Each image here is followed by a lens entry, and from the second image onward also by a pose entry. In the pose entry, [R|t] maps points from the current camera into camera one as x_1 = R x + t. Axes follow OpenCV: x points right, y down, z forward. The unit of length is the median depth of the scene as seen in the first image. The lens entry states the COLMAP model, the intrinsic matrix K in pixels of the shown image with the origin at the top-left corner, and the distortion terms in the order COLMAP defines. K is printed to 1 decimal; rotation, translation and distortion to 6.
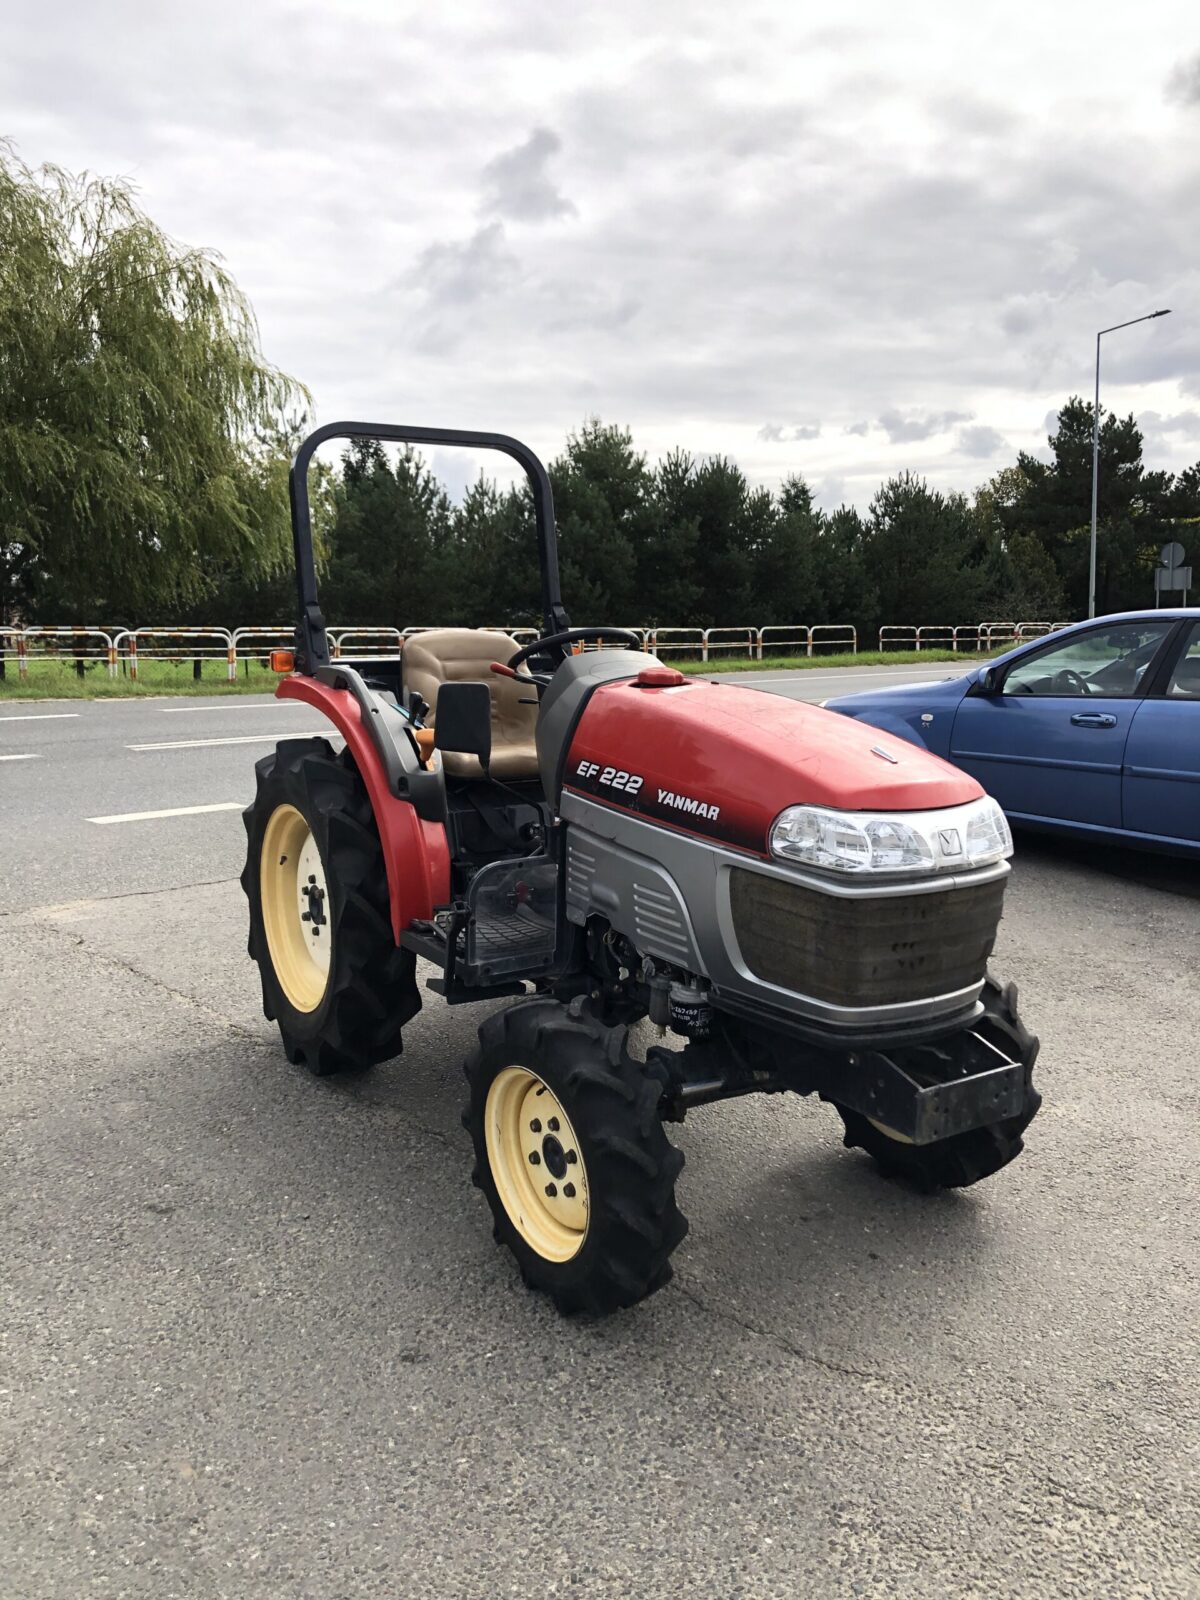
lens RADIAL K [[1301.7, 0, 600.0], [0, 1301.7, 800.0], [0, 0, 1]] dist [0.010542, -0.006263]
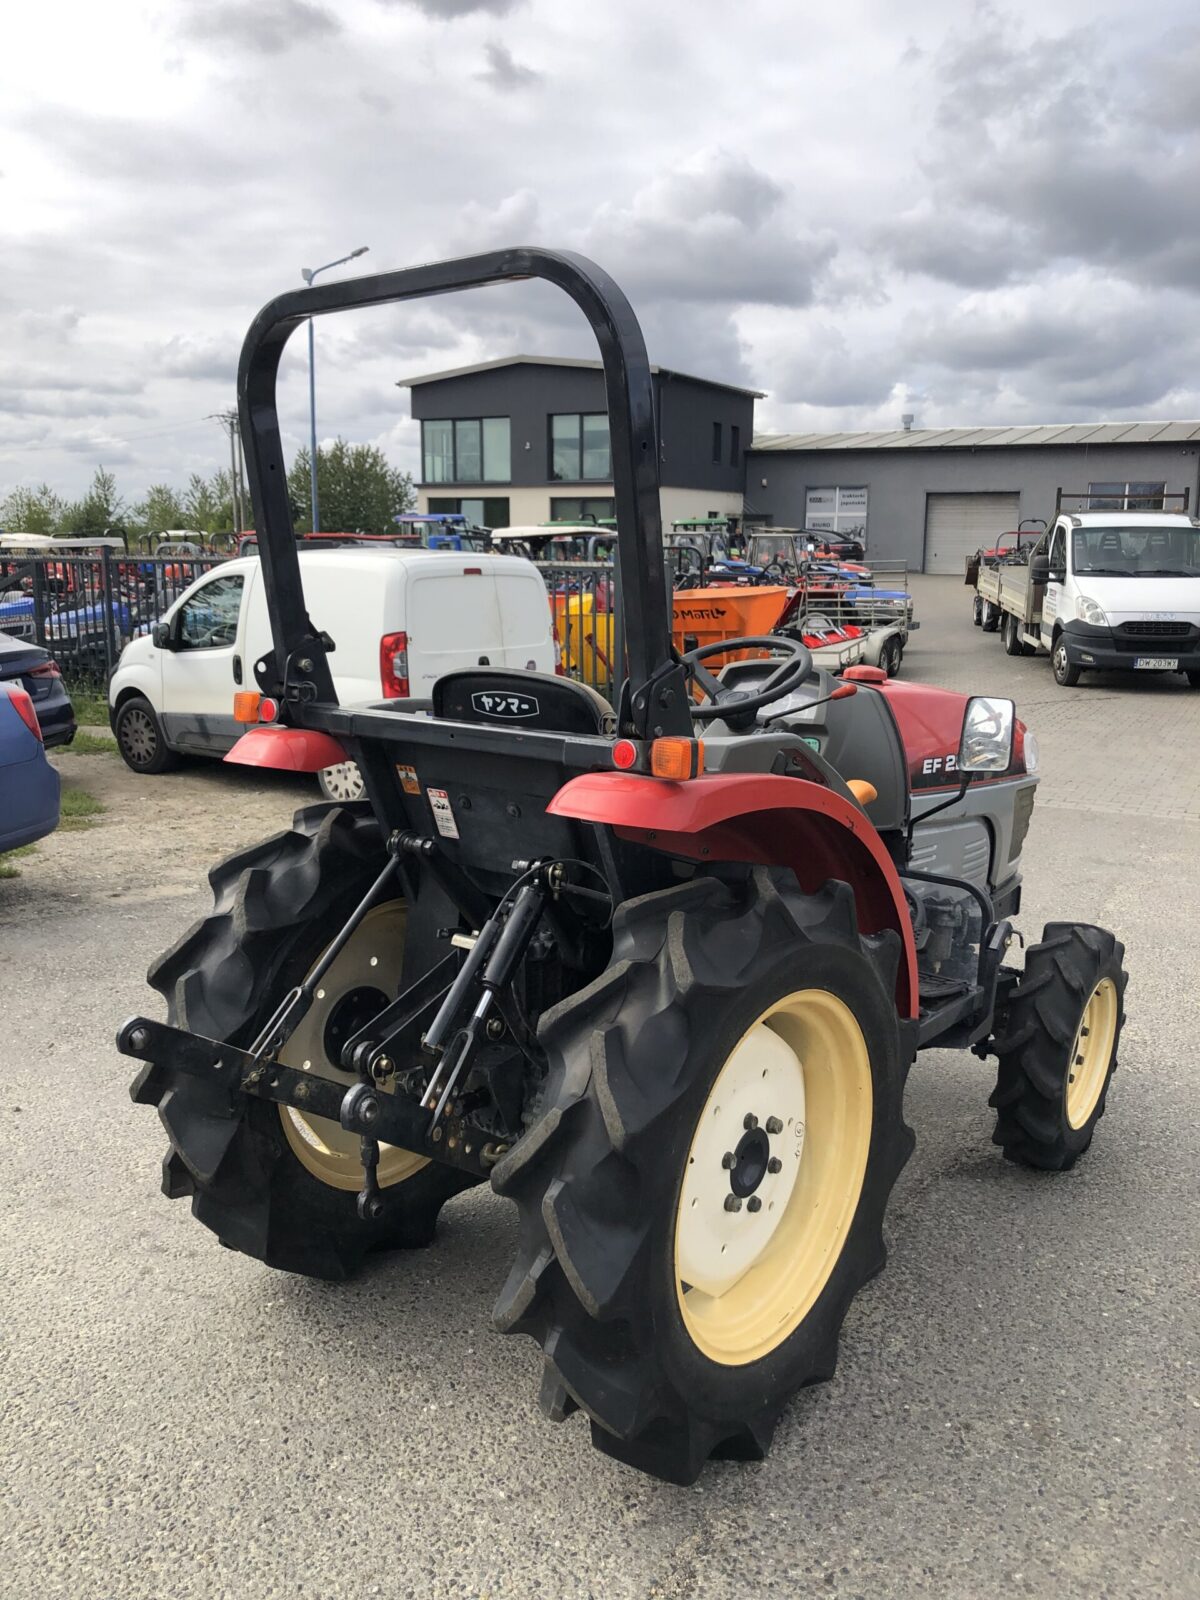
lens RADIAL K [[1301.1, 0, 605.7], [0, 1301.1, 808.2], [0, 0, 1]] dist [0.027590, -0.002711]
pose [[-0.318499, -0.177820, 0.931095, -0.990200], [0.138801, 0.962912, 0.231376, -0.293809], [-0.937706, 0.202930, -0.282005, 1.673512]]
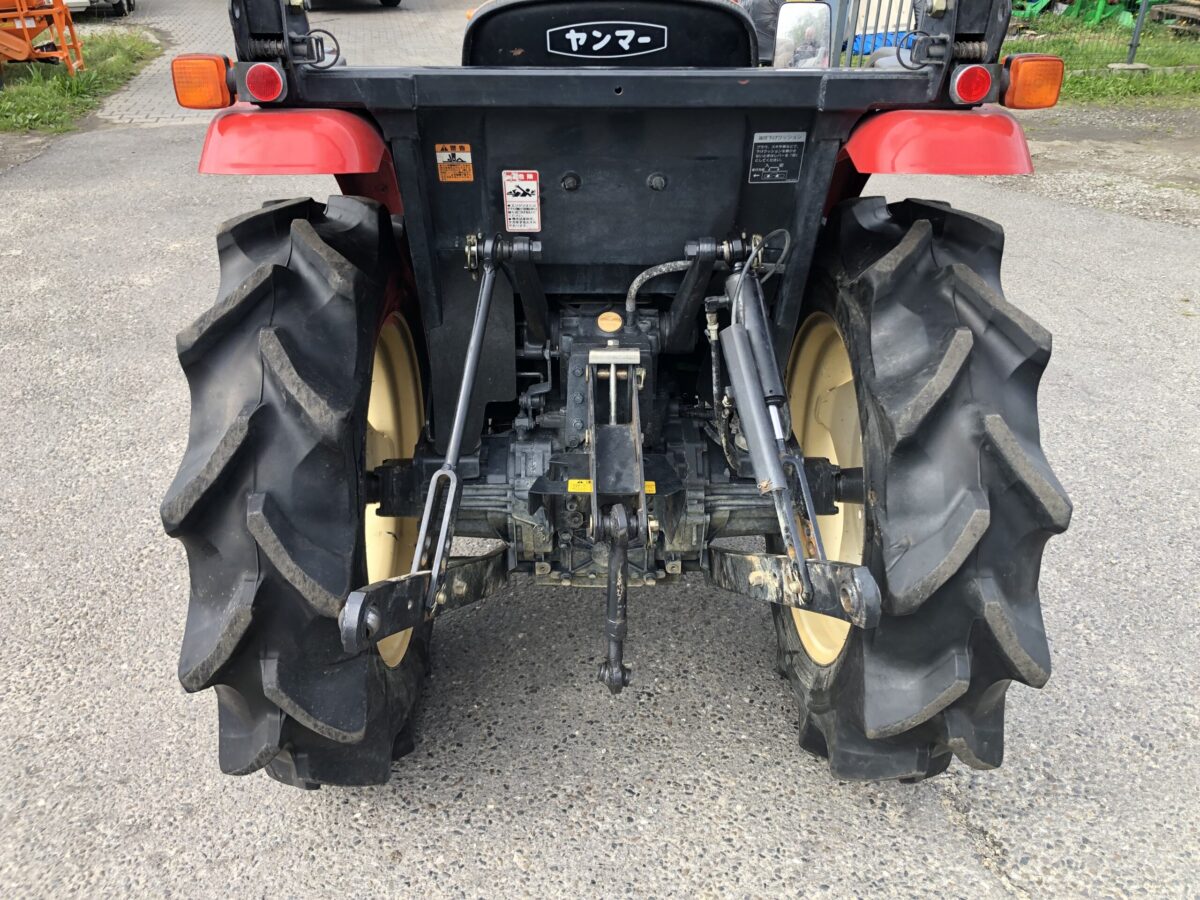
lens RADIAL K [[962.8, 0, 600.0], [0, 962.8, 450.0], [0, 0, 1]] dist [0.010959, 0.000518]
pose [[-0.851558, -0.260428, 0.455002, -0.425644], [0.074093, 0.799397, 0.596216, -0.293356], [-0.518999, 0.541425, -0.661437, 1.909122]]
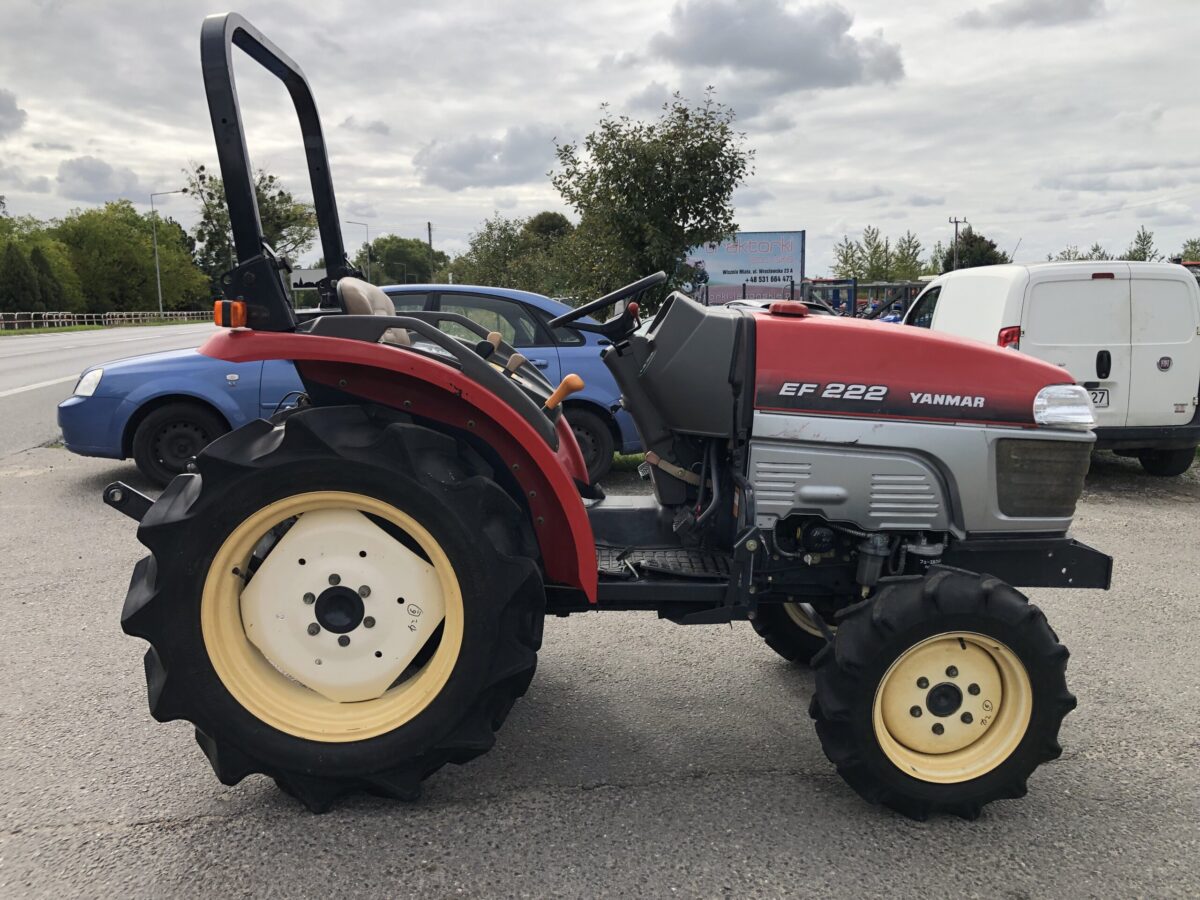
lens RADIAL K [[975.8, 0, 600.0], [0, 975.8, 450.0], [0, 0, 1]] dist [0.027590, -0.002711]
pose [[0.516439, -0.128449, 0.846636, -0.906836], [0.126603, 0.989274, 0.072863, -0.059756], [-0.846914, 0.069557, 0.527161, 0.746776]]
